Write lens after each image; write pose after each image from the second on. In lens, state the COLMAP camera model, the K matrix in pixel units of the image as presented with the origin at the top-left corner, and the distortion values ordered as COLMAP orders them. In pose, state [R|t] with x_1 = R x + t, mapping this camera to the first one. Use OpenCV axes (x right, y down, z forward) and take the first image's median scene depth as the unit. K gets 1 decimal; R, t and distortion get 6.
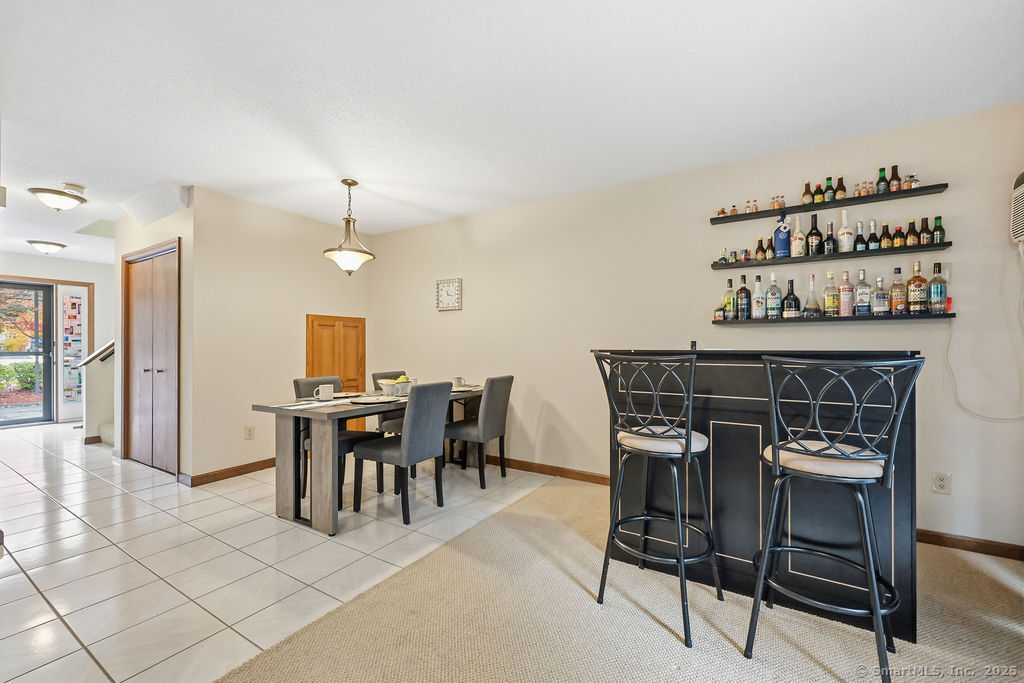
lens RADIAL K [[414.1, 0, 511.7], [0, 414.1, 345.2], [0, 0, 1]] dist [0.001229, 0.000170]
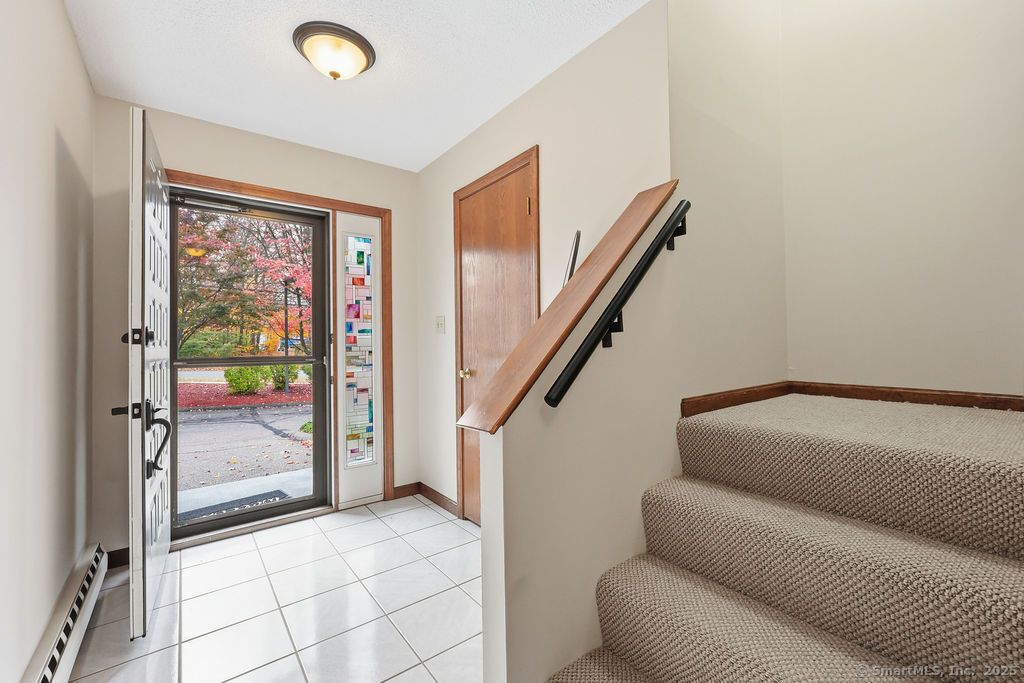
lens RADIAL K [[418.7, 0, 508.8], [0, 418.7, 338.1], [0, 0, 1]] dist [0.000470, 0.000003]
pose [[0.936395, -0.016445, -0.350564, -1.210961], [0.012984, 0.999841, -0.012223, 0.007459], [0.350709, 0.006894, 0.936459, 1.016226]]
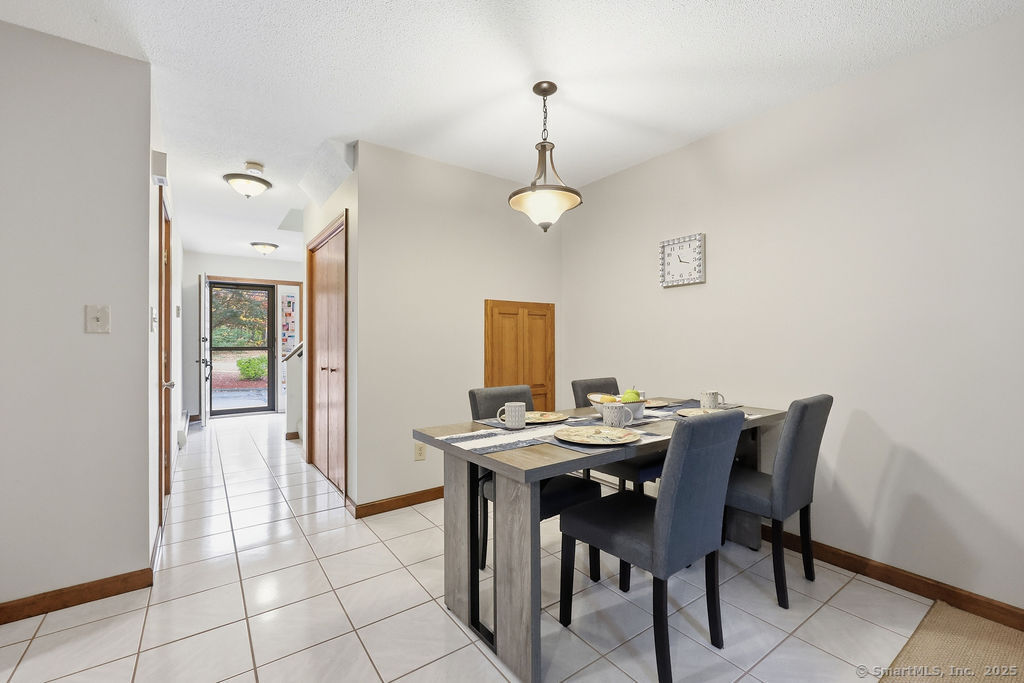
lens RADIAL K [[430.0, 0, 513.7], [0, 430.0, 341.3], [0, 0, 1]] dist [0.001128, -0.000193]
pose [[0.925532, -0.001655, -0.378667, -0.159984], [0.002558, 0.999995, 0.001880, 0.001709], [0.378662, -0.002708, 0.925531, 0.313302]]
